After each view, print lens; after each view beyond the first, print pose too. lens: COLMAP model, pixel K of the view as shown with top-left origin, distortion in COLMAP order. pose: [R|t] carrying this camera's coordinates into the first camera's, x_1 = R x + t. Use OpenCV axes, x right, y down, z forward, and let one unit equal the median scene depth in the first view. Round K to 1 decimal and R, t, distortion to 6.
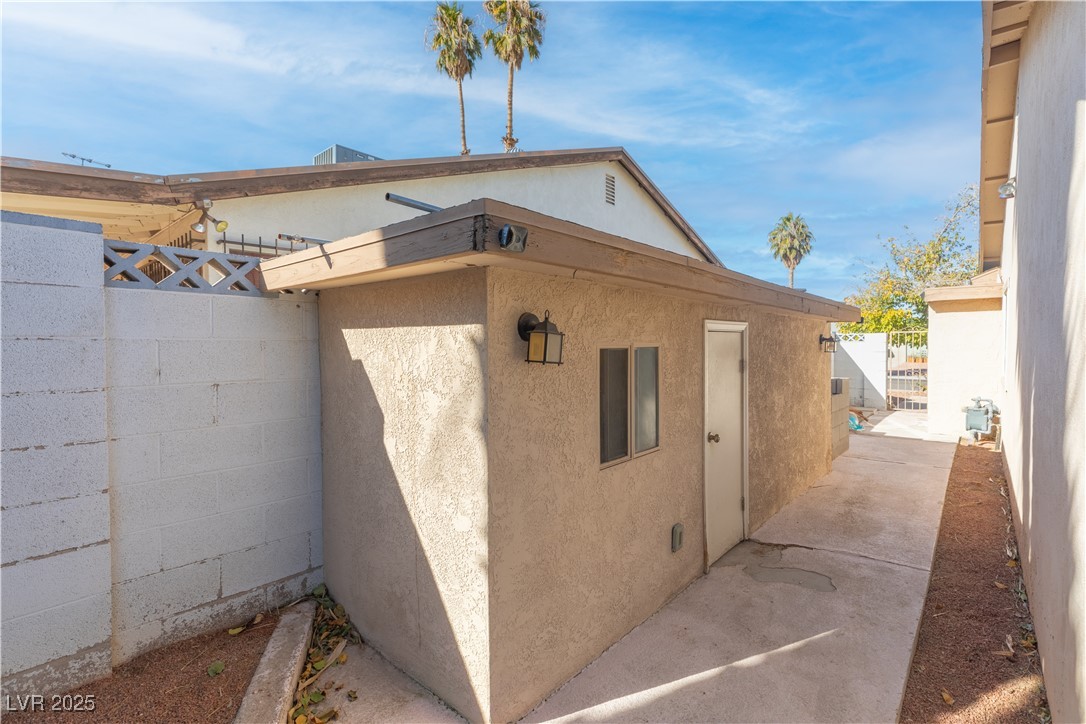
lens RADIAL K [[485.0, 0, 543.0], [0, 485.0, 362.0], [0, 0, 1]] dist [0.002720, 0.000476]
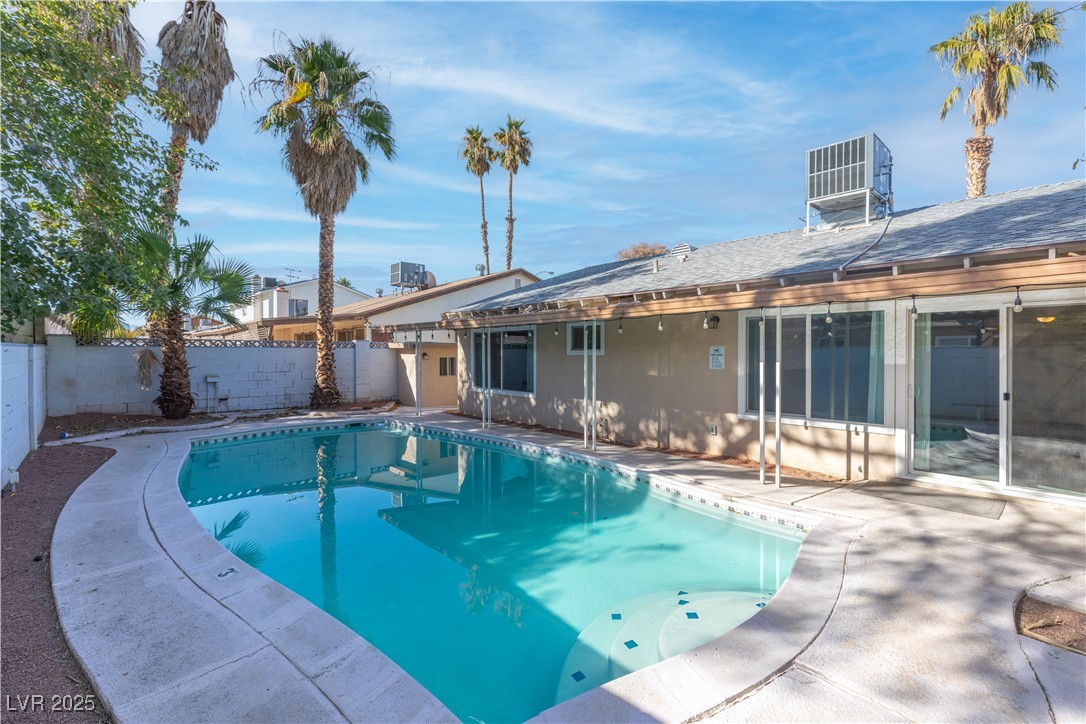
lens RADIAL K [[485.0, 0, 543.0], [0, 485.0, 362.0], [0, 0, 1]] dist [0.002720, 0.000476]
pose [[0.992932, 0.001553, -0.118678, 0.216533], [-0.003009, 0.999922, -0.012084, 0.010643], [0.118650, 0.012356, 0.992859, -0.501996]]
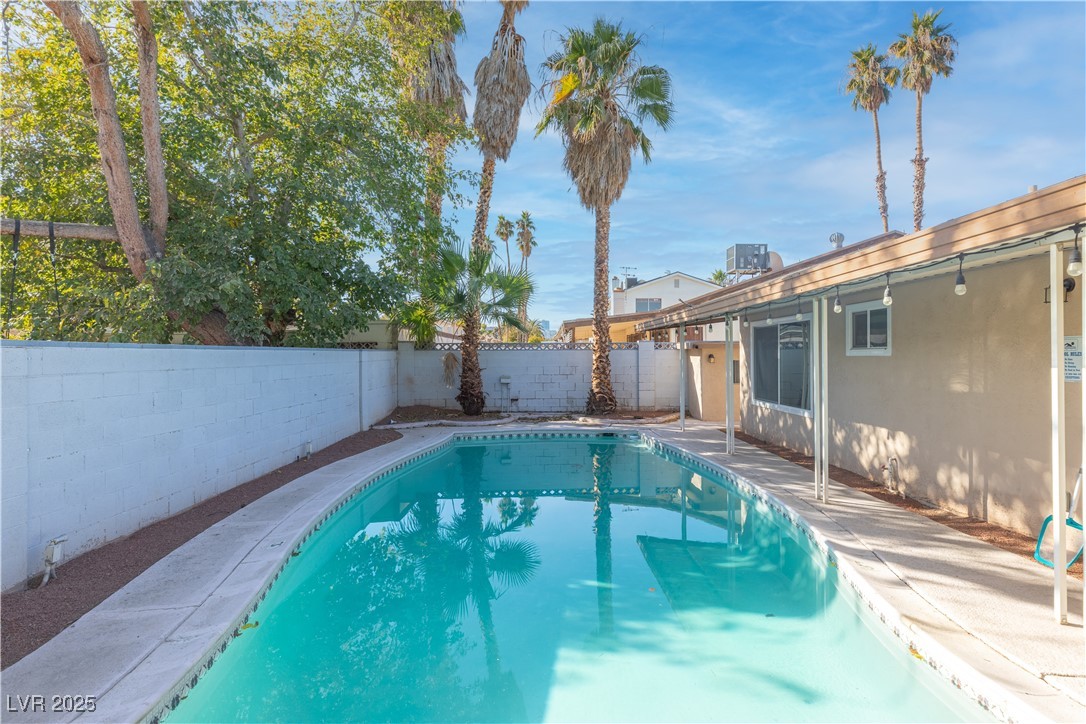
lens RADIAL K [[572.4, 0, 543.0], [0, 572.4, 362.0], [0, 0, 1]] dist [-0.000489, -0.000333]
pose [[0.666144, 0.002951, -0.745818, 0.316759], [-0.018110, 0.999761, -0.012219, 0.010153], [0.745604, 0.021646, 0.666038, -0.430009]]
